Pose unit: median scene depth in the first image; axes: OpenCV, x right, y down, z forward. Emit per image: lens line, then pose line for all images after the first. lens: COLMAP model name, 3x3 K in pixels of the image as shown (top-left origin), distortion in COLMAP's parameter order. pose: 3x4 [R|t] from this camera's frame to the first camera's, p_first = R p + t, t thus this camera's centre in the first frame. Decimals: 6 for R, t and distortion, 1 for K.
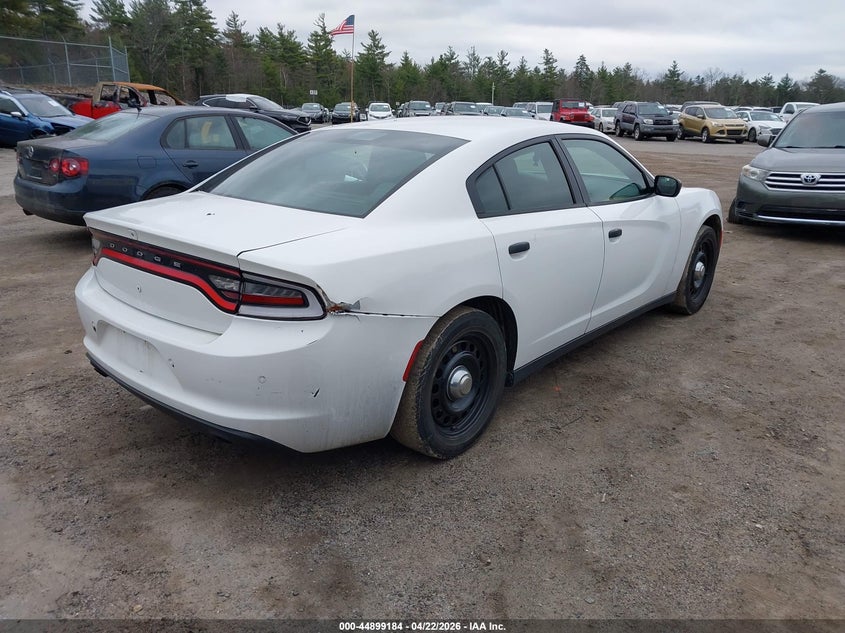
lens RADIAL K [[656.5, 0, 417.9], [0, 656.5, 324.4], [0, 0, 1]] dist [0.016766, -0.006233]
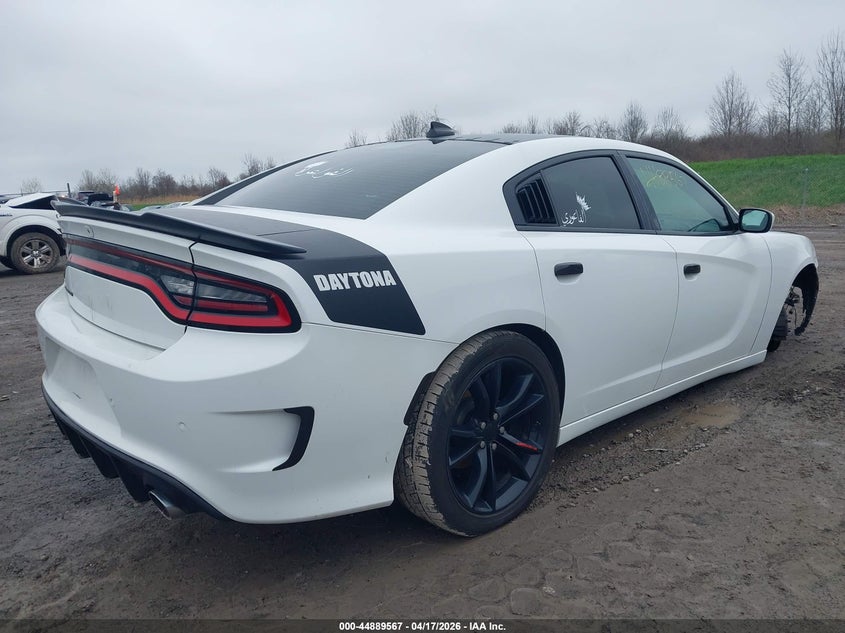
lens RADIAL K [[656.5, 0, 423.7], [0, 656.5, 318.9], [0, 0, 1]] dist [0.016766, -0.006233]
pose [[0.995525, 0.033942, -0.088189, 0.052556], [-0.044594, 0.991556, -0.121770, 0.047800], [0.083311, 0.125158, 0.988633, 0.212571]]
